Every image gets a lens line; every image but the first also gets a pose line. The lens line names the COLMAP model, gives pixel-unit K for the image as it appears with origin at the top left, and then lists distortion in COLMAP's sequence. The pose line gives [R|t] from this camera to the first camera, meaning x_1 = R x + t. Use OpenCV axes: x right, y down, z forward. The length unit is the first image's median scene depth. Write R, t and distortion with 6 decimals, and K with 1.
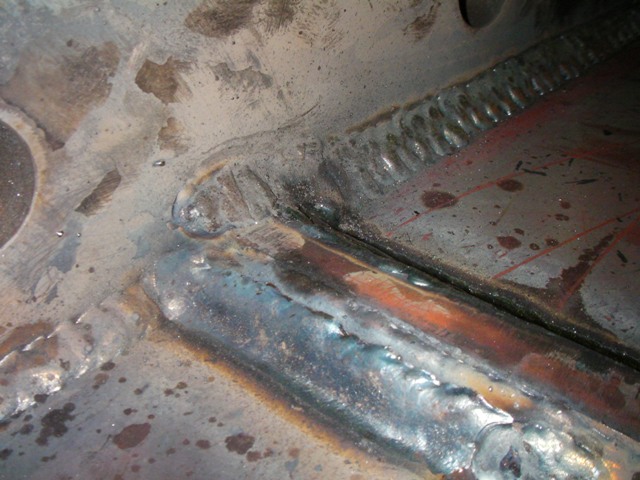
lens RADIAL K [[713.3, 0, 320.5], [0, 713.3, 238.1], [0, 0, 1]] dist [-0.205921, 0.000000]
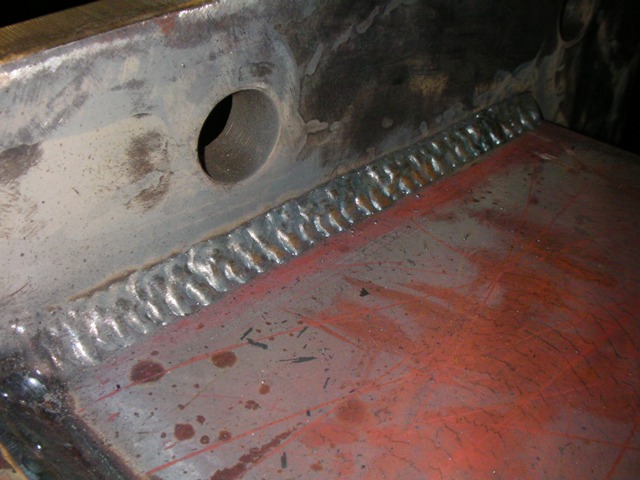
lens RADIAL K [[713.3, 0, 320.3], [0, 713.3, 241.9], [0, 0, 1]] dist [-0.205921, 0.000000]
pose [[0.997355, 0.054771, -0.047781, 0.462691], [-0.053509, 0.998194, 0.027313, -0.289442], [0.049191, -0.024684, 0.998484, -0.021161]]
